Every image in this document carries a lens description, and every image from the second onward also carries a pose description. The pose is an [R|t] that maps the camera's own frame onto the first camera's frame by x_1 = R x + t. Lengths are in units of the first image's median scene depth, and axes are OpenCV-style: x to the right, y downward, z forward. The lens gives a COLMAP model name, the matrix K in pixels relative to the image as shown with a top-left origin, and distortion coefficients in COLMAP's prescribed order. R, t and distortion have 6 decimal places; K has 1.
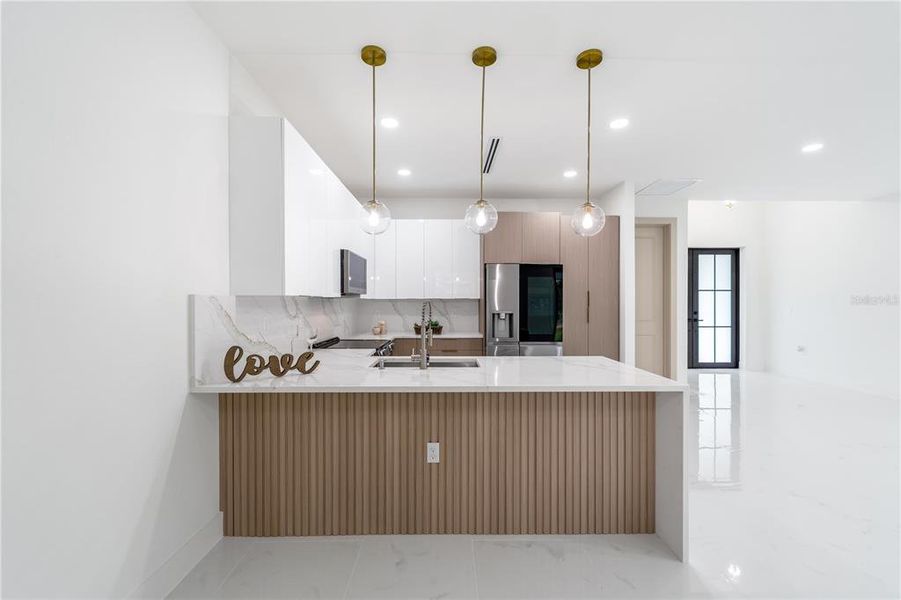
lens RADIAL K [[359.0, 0, 450.6], [0, 359.0, 302.3], [0, 0, 1]] dist [-0.003413, -0.000516]
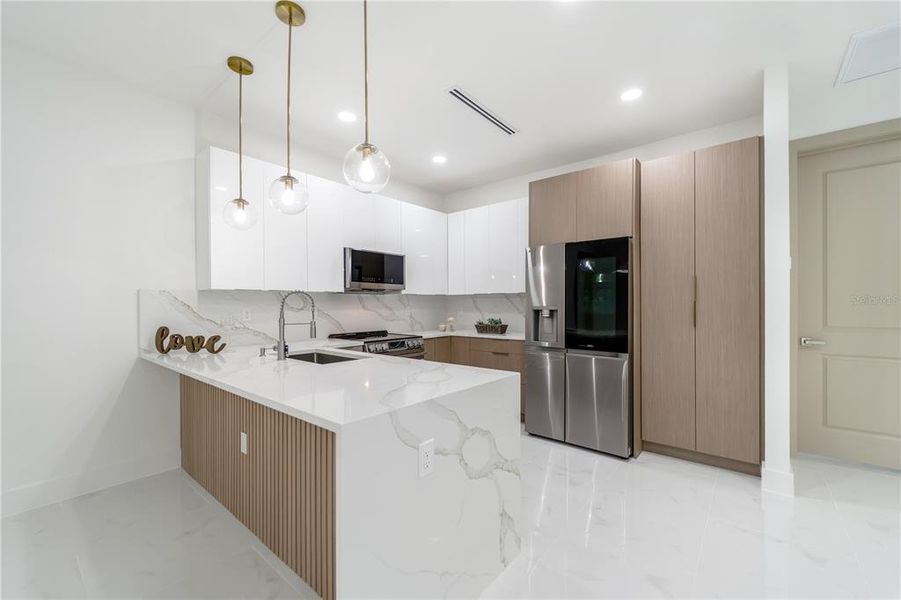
lens RADIAL K [[359.0, 0, 451.8], [0, 359.0, 305.3], [0, 0, 1]] dist [-0.003413, -0.000516]
pose [[0.769844, -0.000843, -0.638231, 0.511810], [0.003685, 0.999988, 0.003124, 0.018666], [0.638221, -0.004757, 0.769838, 0.301296]]
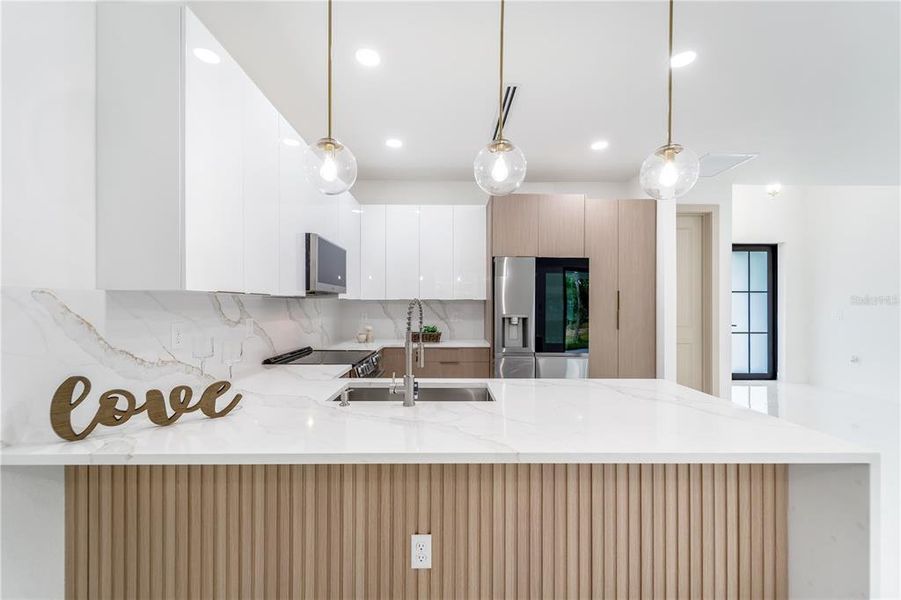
lens RADIAL K [[359.0, 0, 452.5], [0, 359.0, 301.2], [0, 0, 1]] dist [-0.003413, -0.000516]
pose [[0.999988, 0.003074, 0.003917, -0.000080], [-0.003033, 0.999942, -0.010304, 0.002347], [-0.003949, 0.010292, 0.999939, 0.196625]]
